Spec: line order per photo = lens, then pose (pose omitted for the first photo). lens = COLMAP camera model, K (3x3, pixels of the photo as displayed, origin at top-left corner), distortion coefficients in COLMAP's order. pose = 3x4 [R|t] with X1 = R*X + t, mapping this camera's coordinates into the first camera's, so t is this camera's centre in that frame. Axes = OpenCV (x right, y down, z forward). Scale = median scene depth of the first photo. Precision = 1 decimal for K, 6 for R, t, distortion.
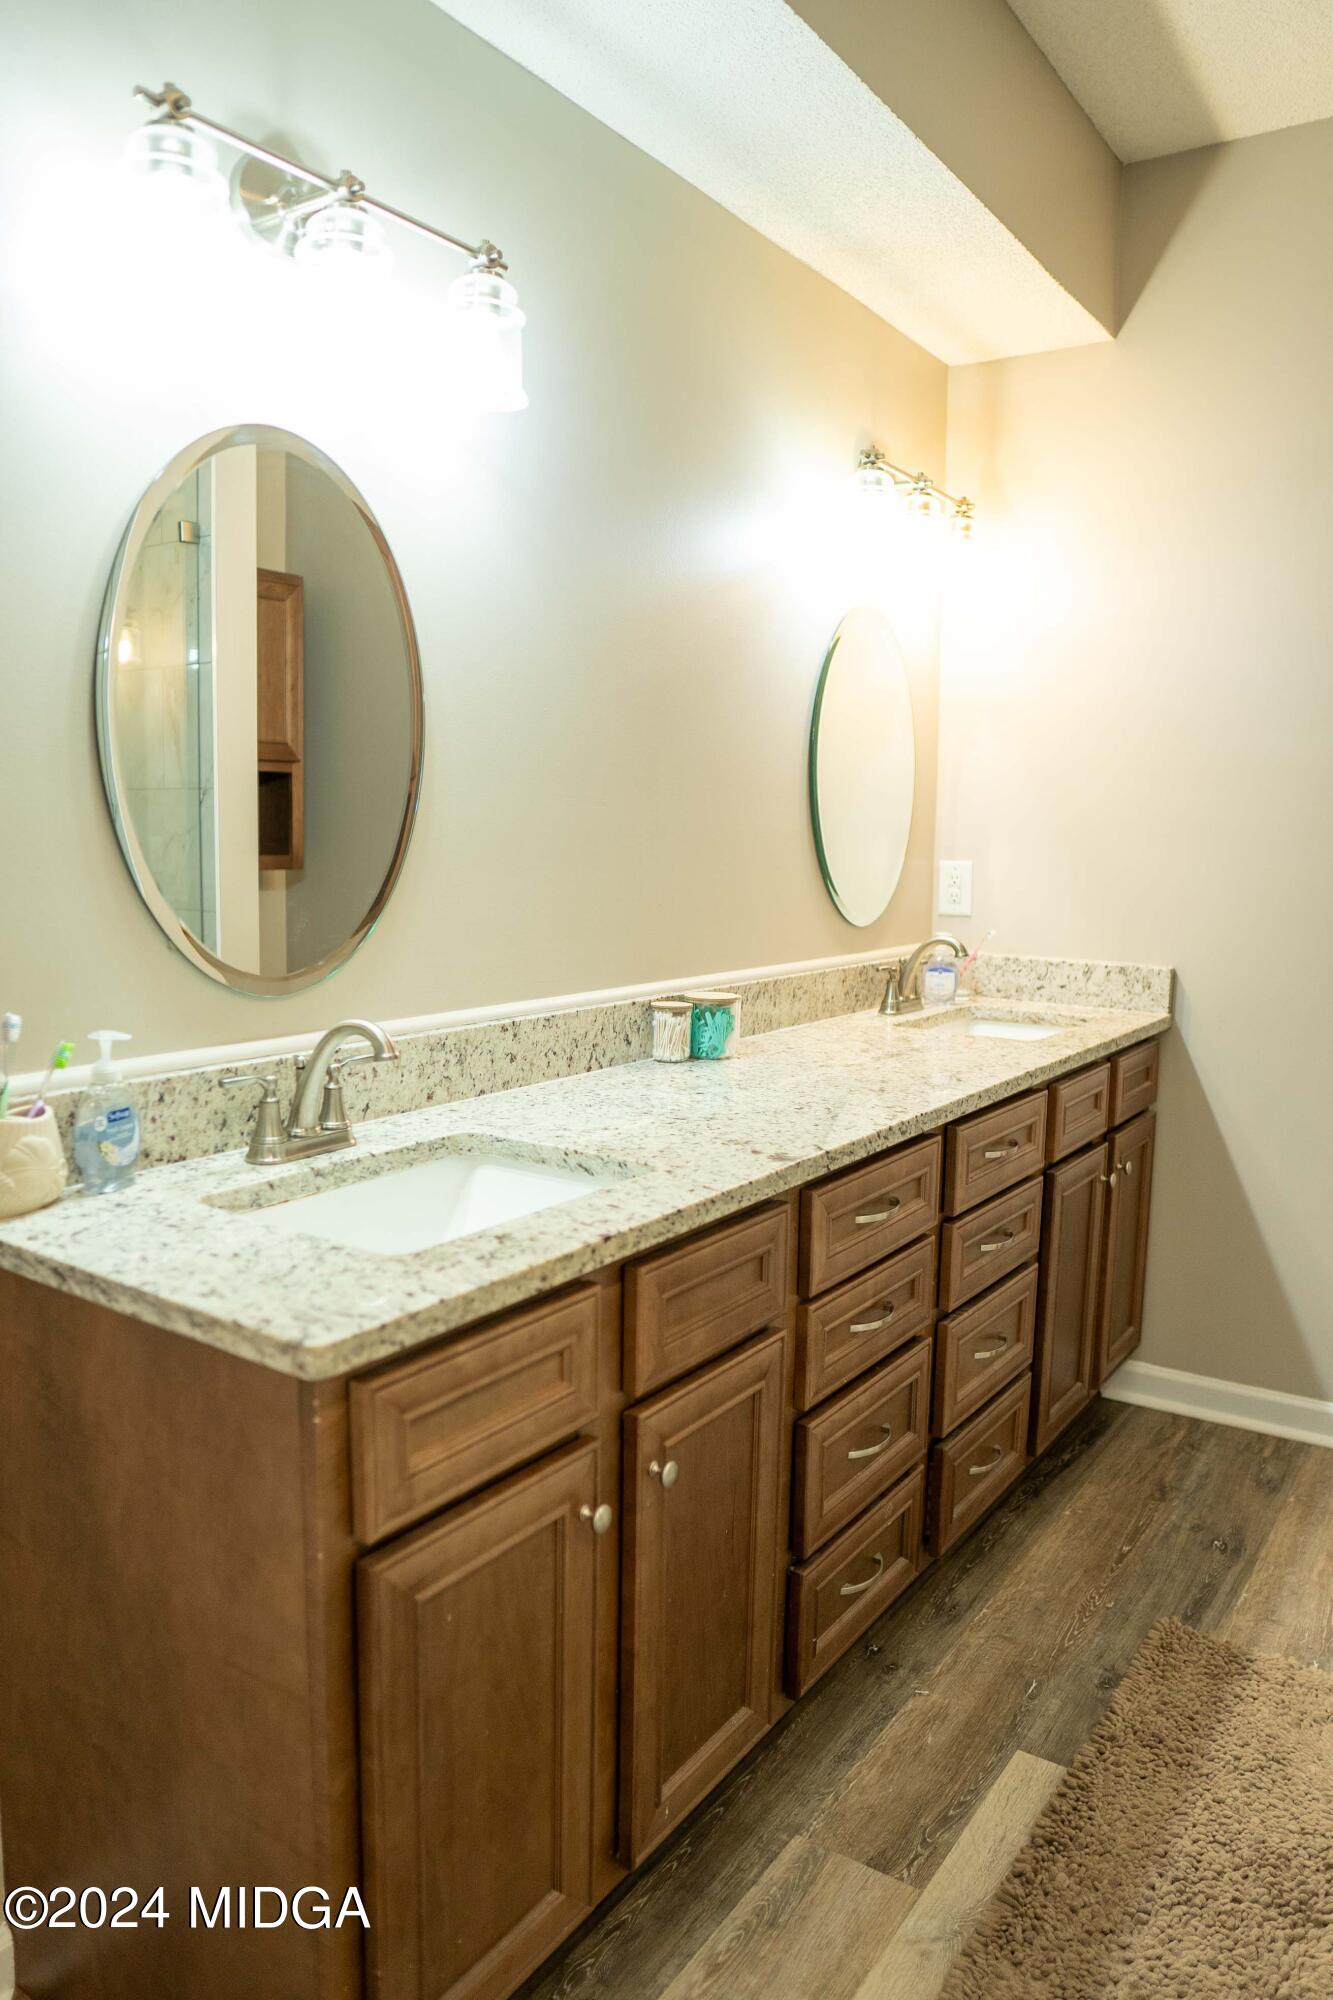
lens RADIAL K [[1417.8, 0, 654.8], [0, 1417.8, 1007.2], [0, 0, 1]] dist [-0.086787, 0.011582]
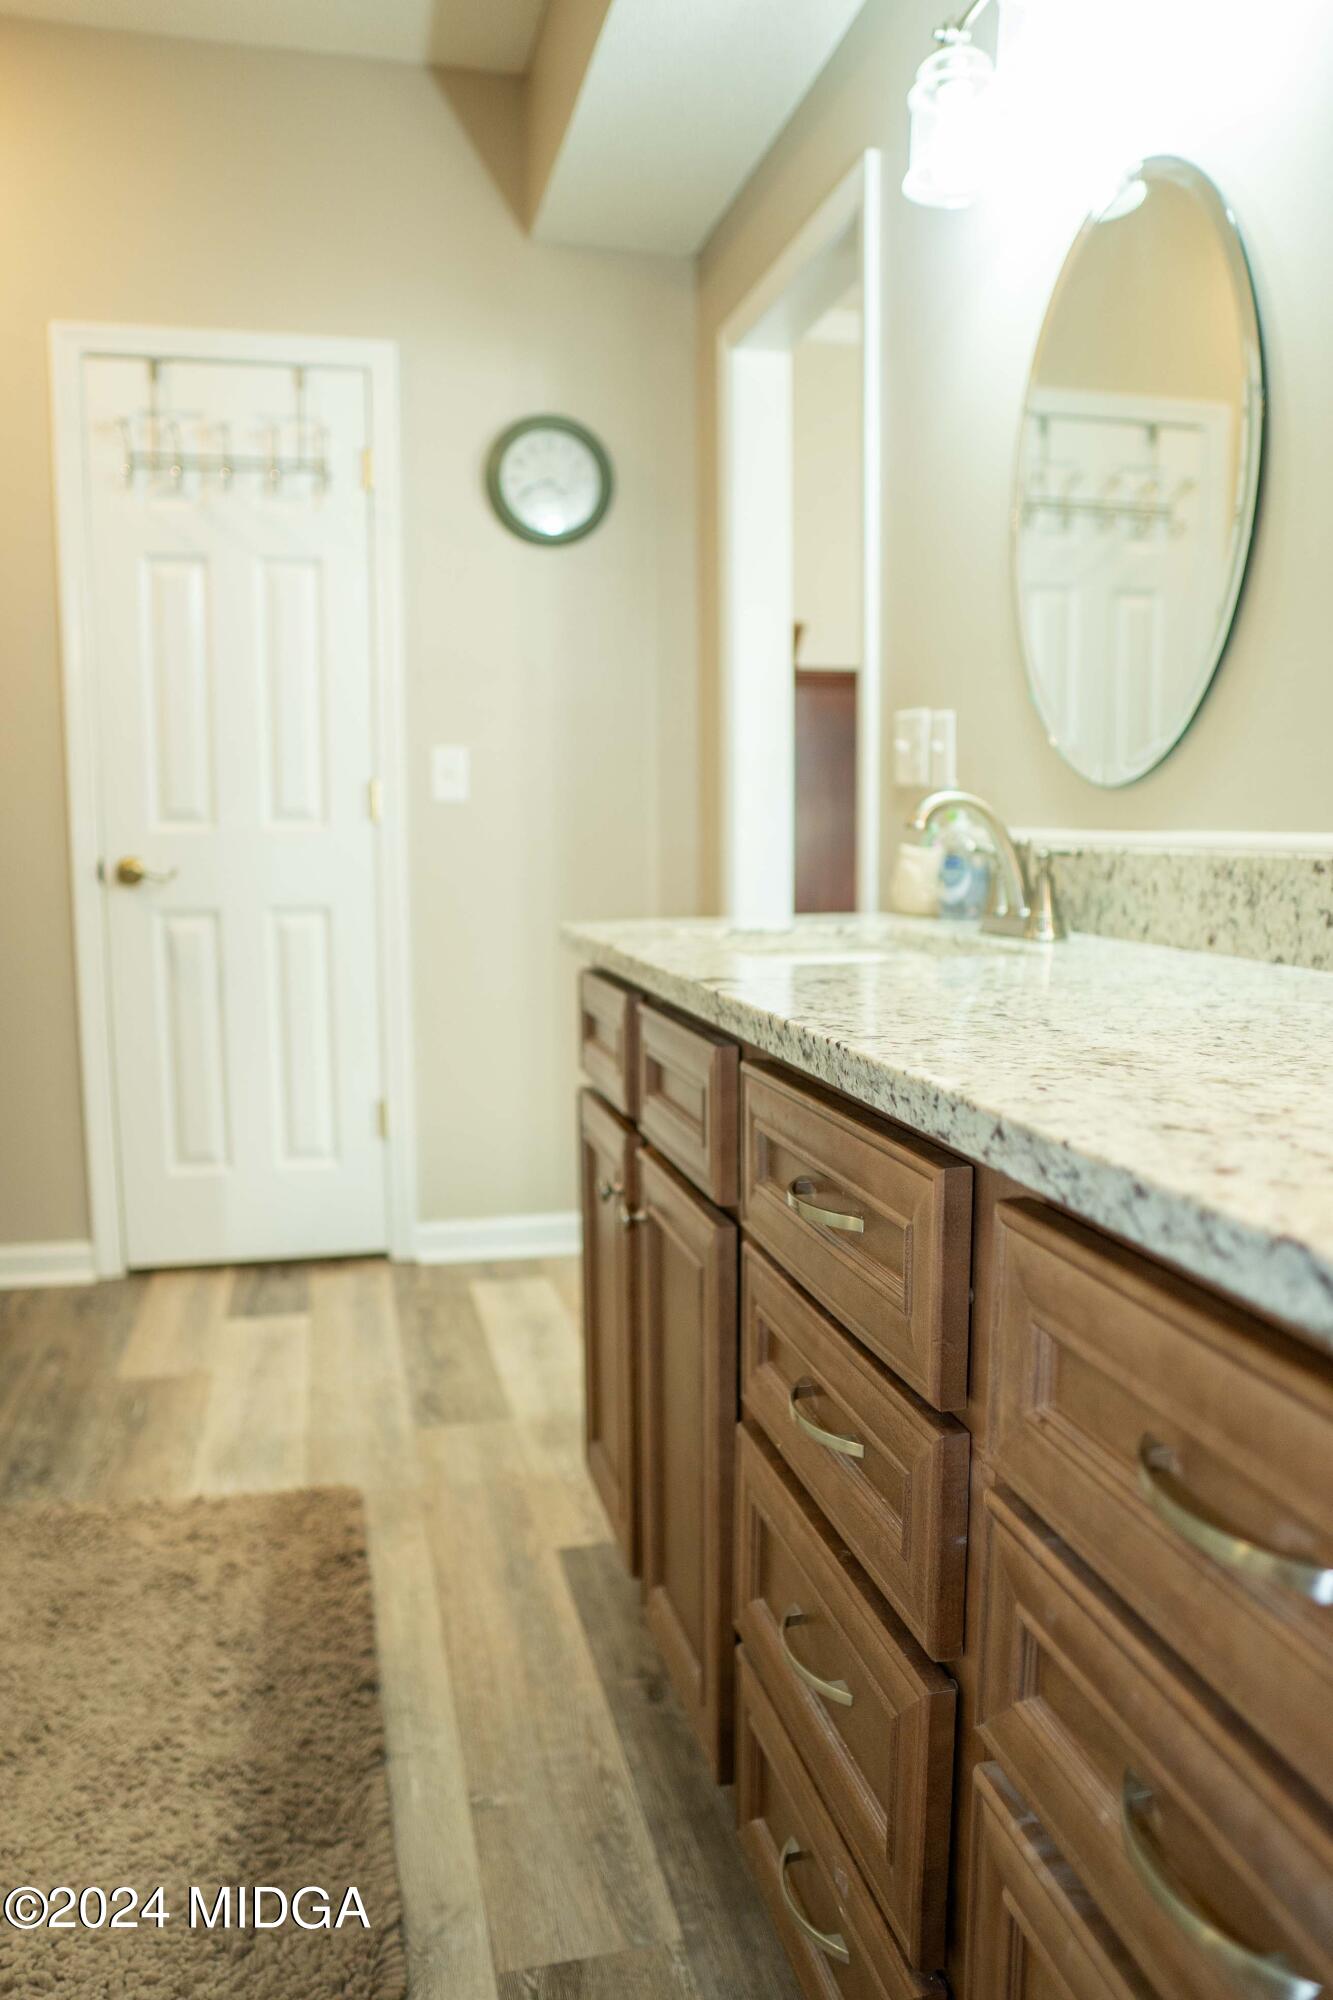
lens RADIAL K [[1417.8, 0, 654.8], [0, 1417.8, 995.9], [0, 0, 1]] dist [-0.086787, 0.011582]
pose [[-0.694457, 0.073948, -0.715724, 0.582847], [-0.094241, 0.976789, 0.192361, -0.020931], [0.713336, 0.201037, -0.671368, 1.352060]]
